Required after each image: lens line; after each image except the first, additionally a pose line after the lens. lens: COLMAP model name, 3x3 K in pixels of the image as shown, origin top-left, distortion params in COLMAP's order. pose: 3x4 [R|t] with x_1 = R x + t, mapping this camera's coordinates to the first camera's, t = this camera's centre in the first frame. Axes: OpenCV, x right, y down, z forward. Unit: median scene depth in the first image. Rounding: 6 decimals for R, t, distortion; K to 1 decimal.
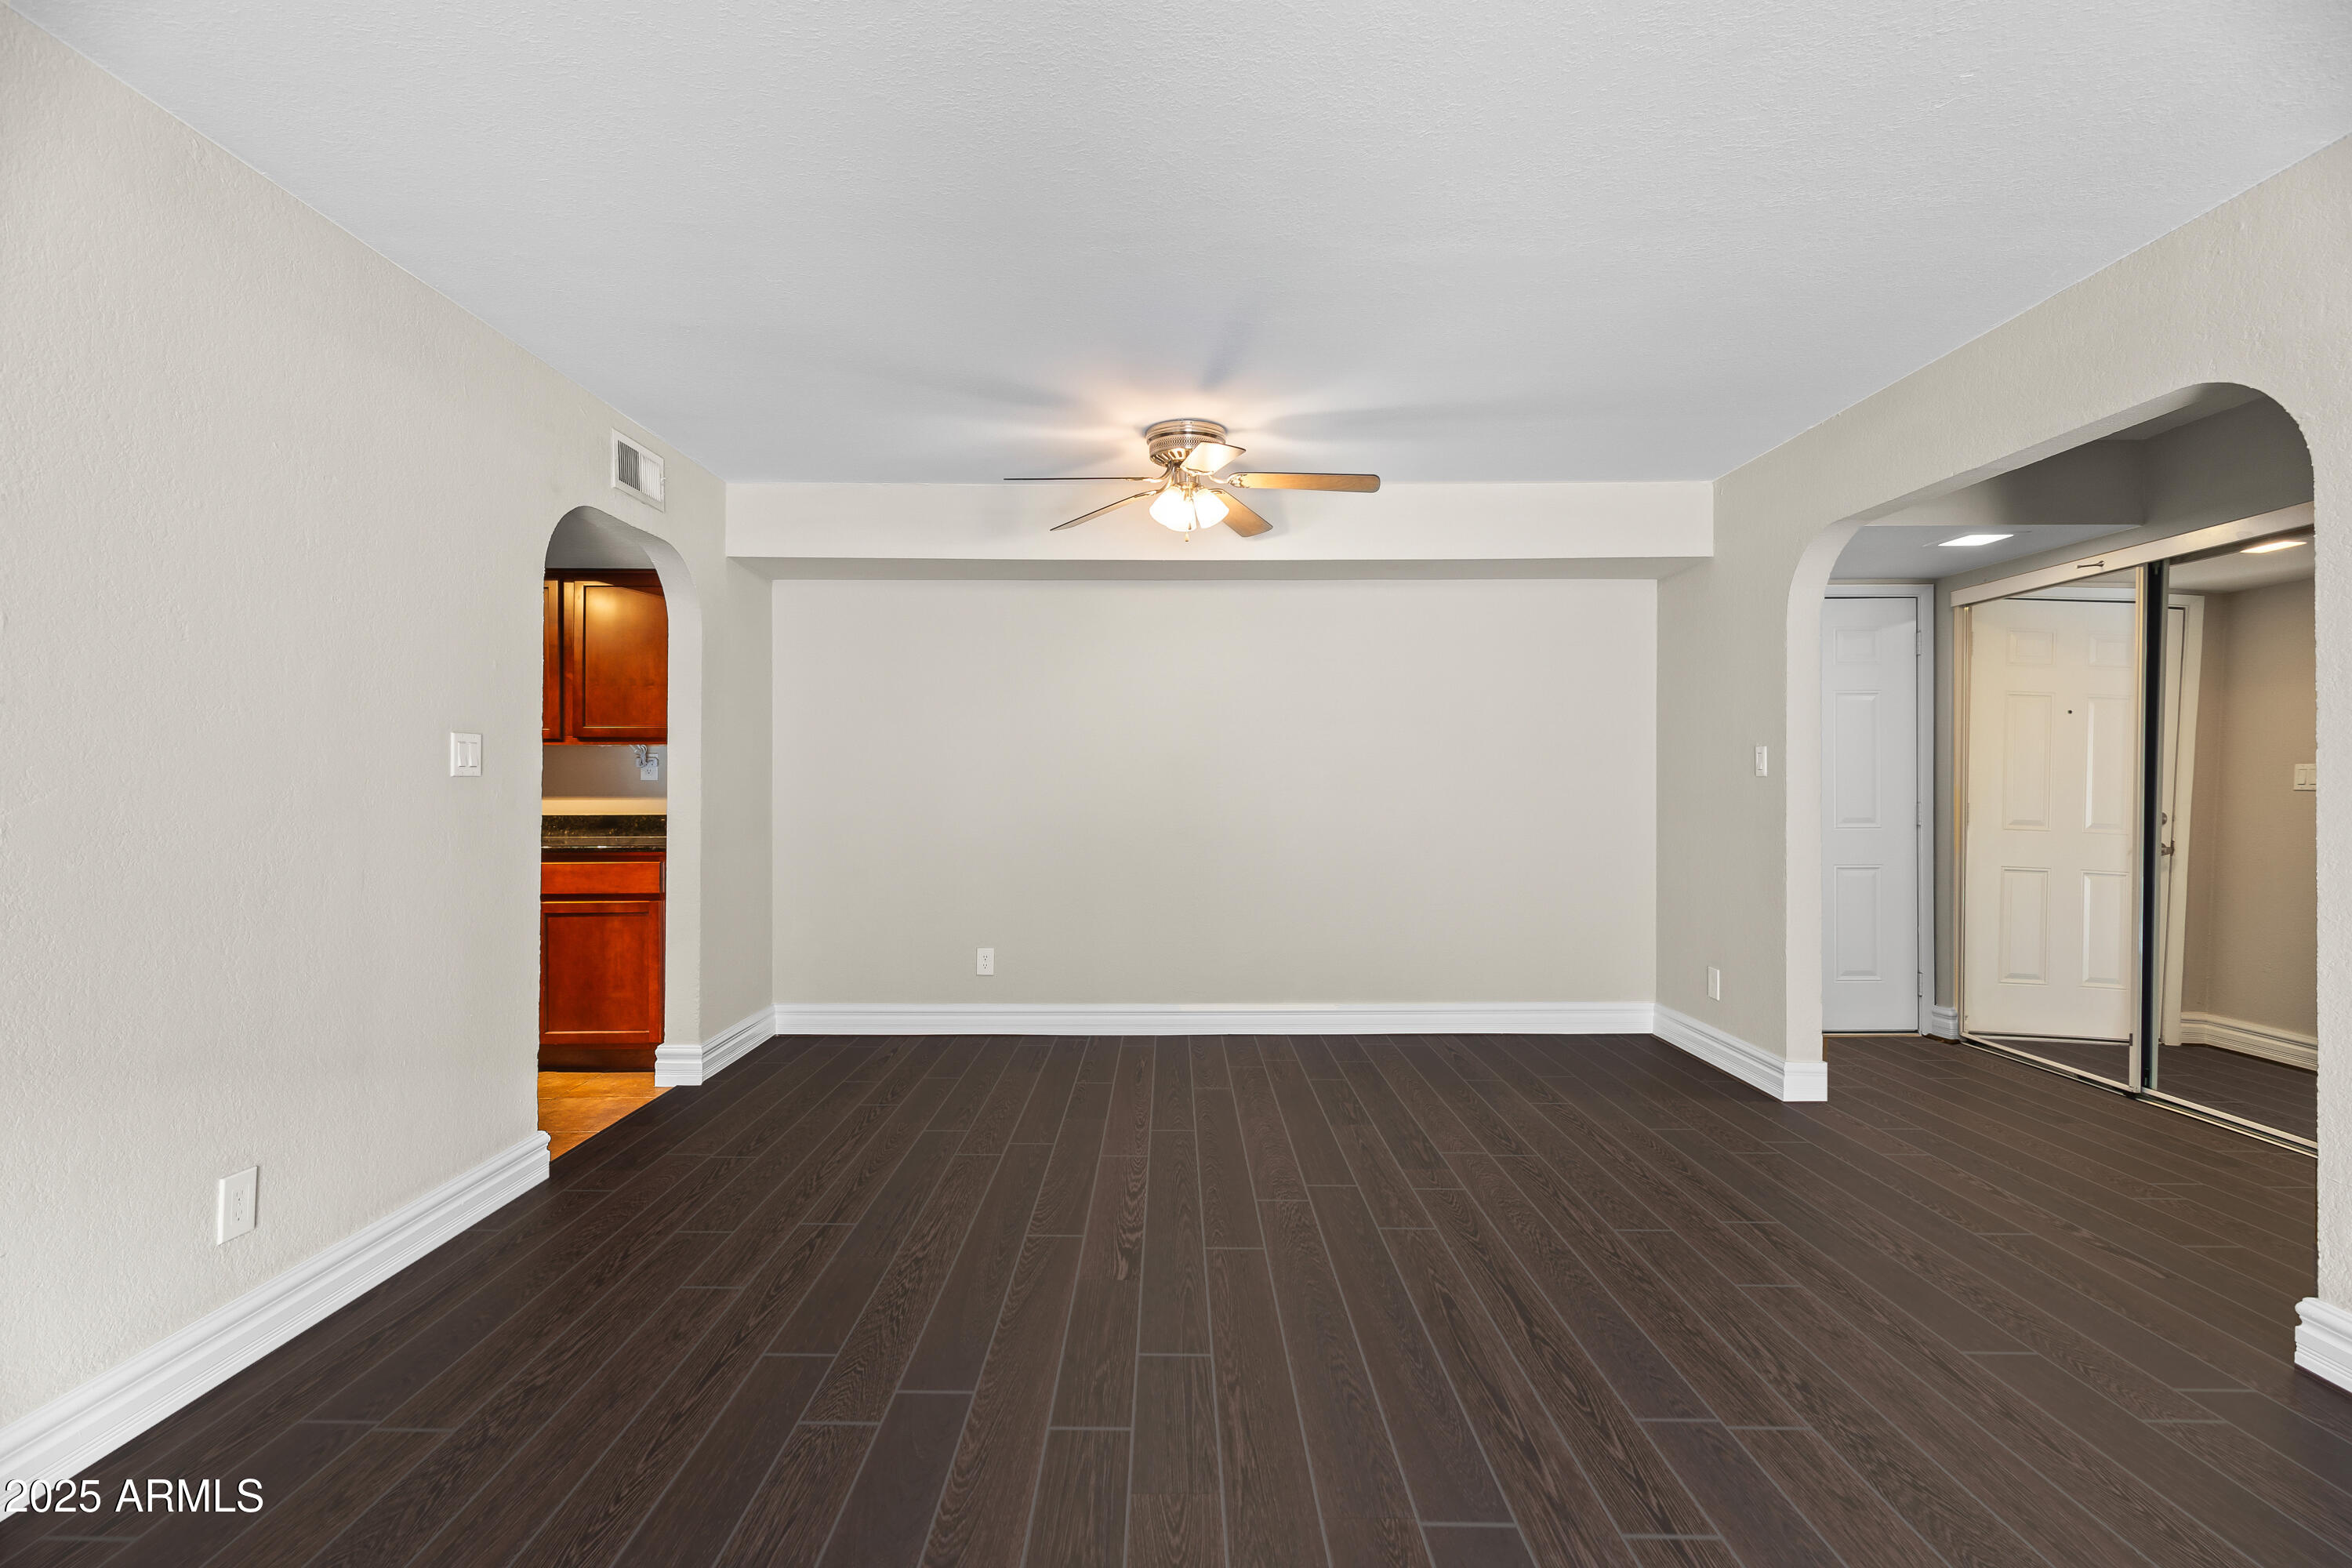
lens RADIAL K [[1080.0, 0, 1216.6], [0, 1080.0, 773.6], [0, 0, 1]] dist [0.005697, -0.000194]
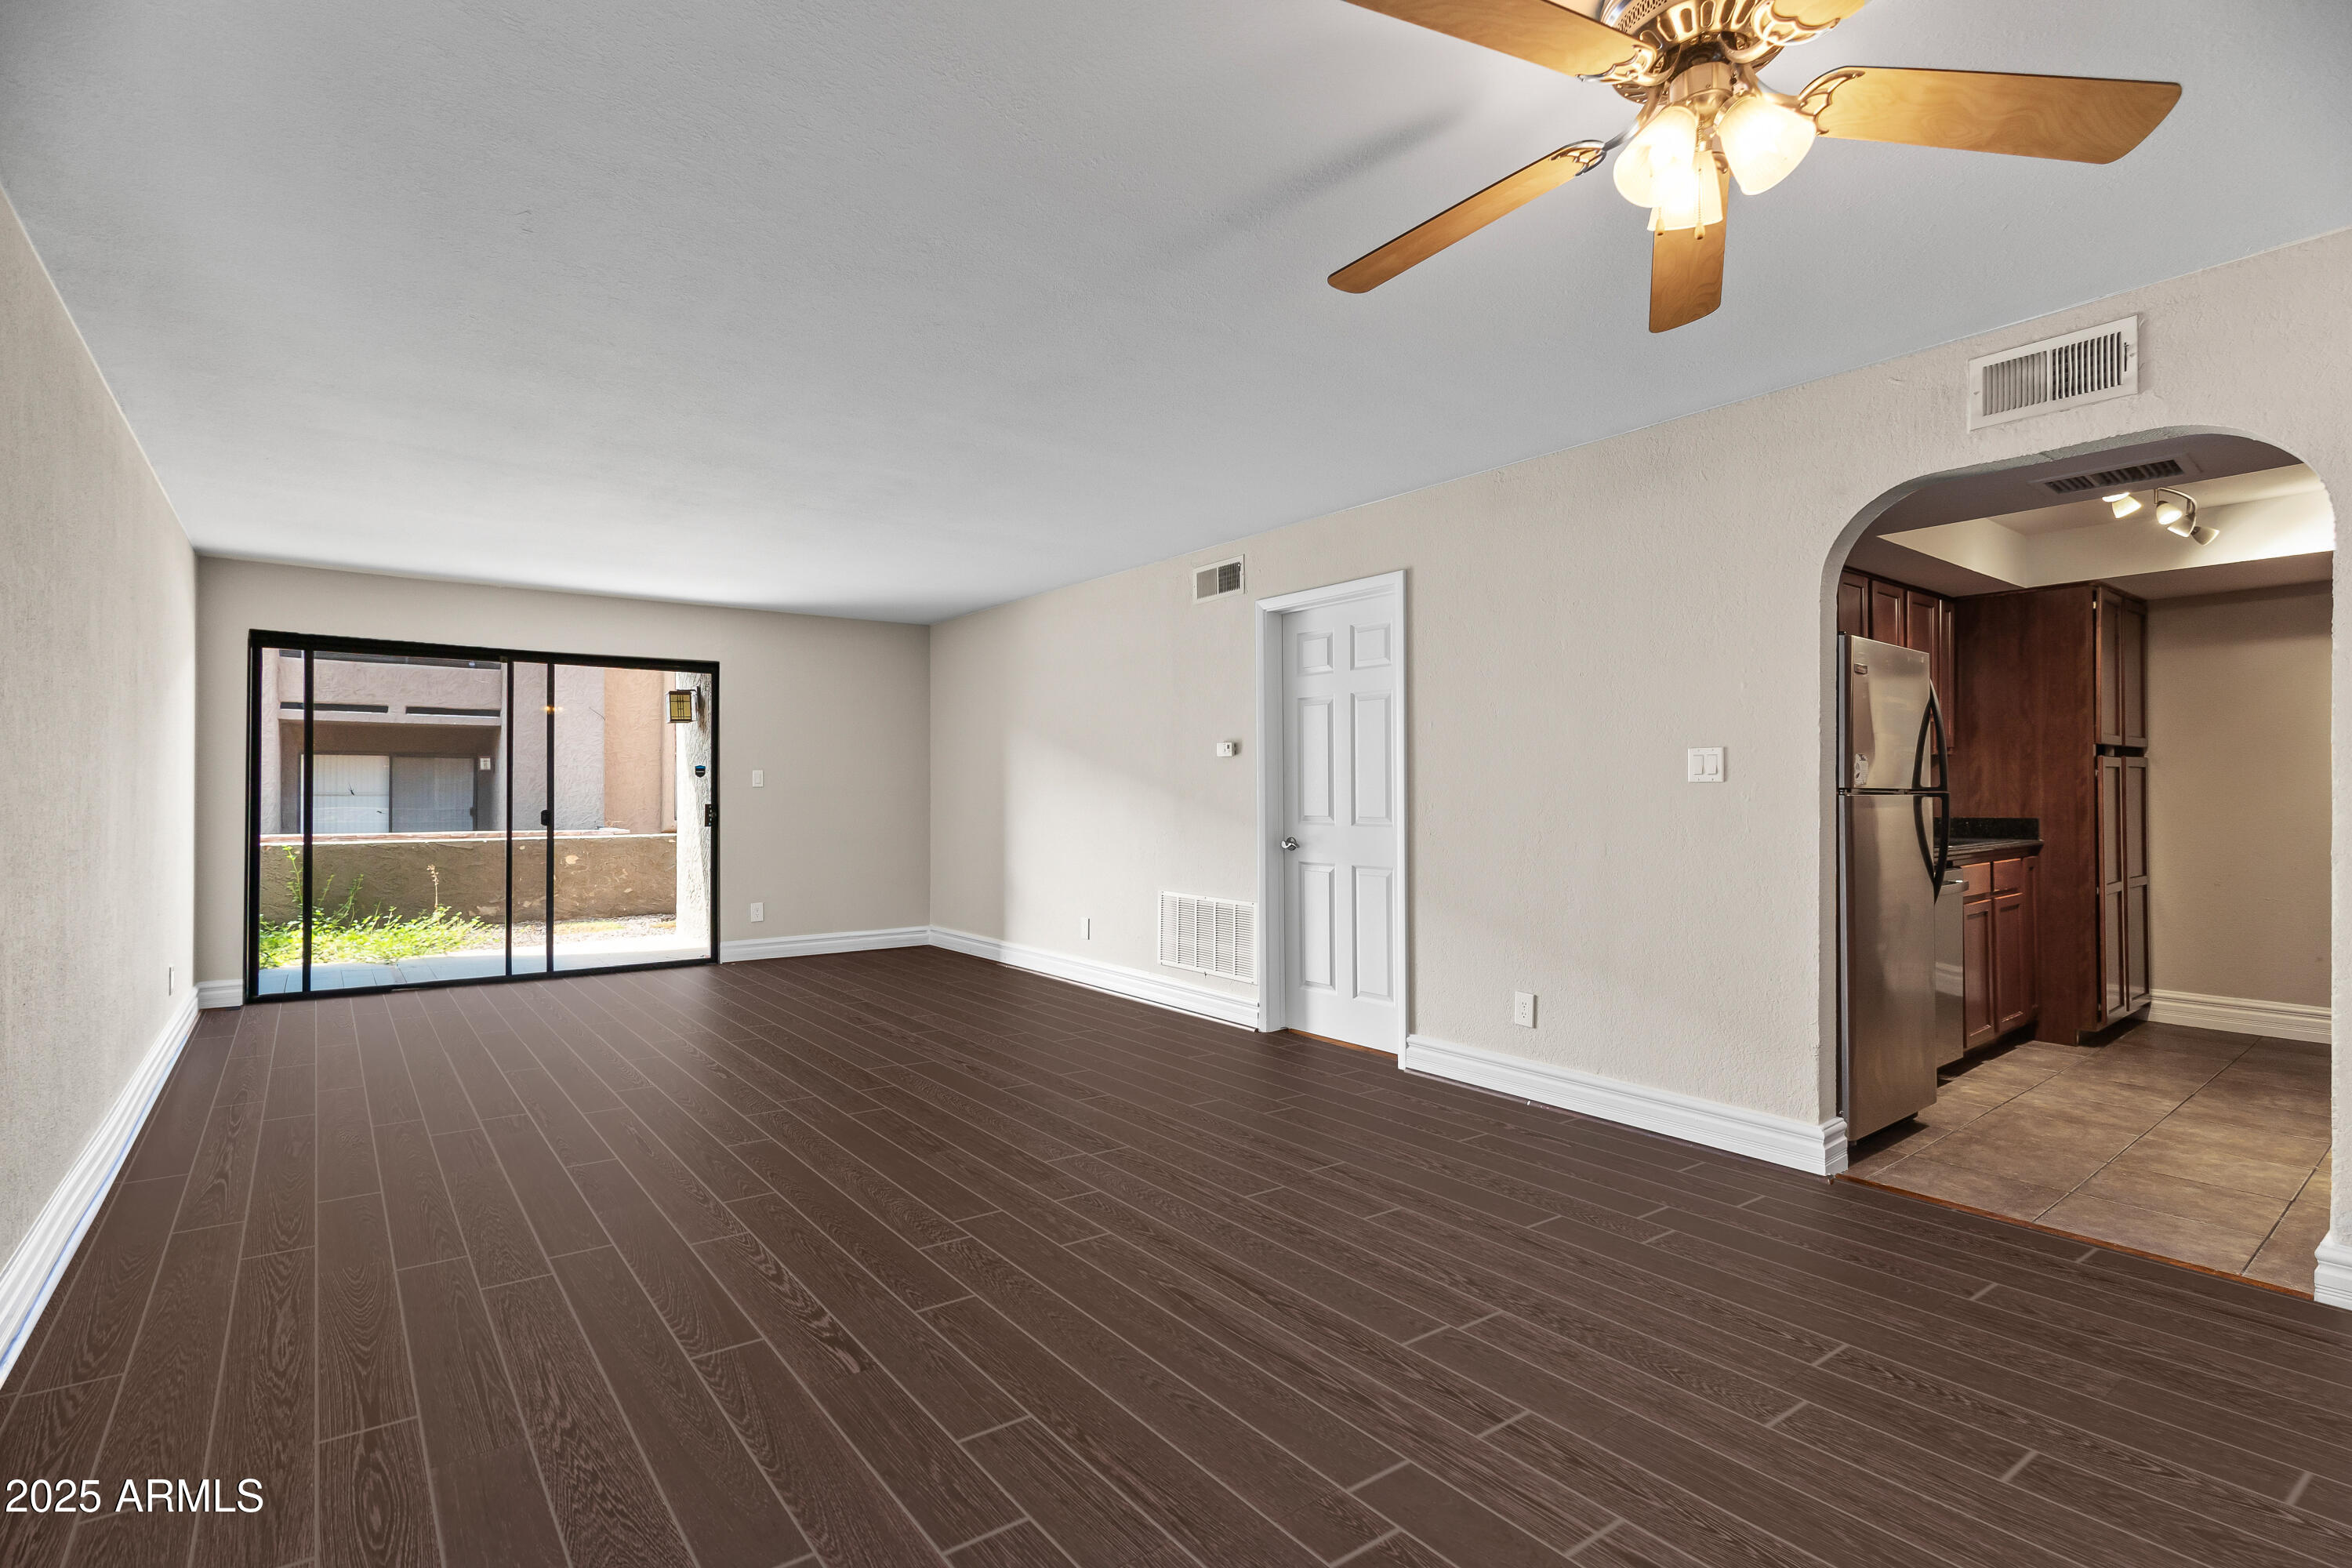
lens RADIAL K [[1080.0, 0, 1181.2], [0, 1080.0, 779.0], [0, 0, 1]] dist [0.005697, -0.000194]
pose [[0.815554, 0.013034, 0.578534, -0.489965], [-0.010903, 0.999915, -0.007158, 0.002972], [-0.578578, -0.000470, 0.815627, 0.197639]]
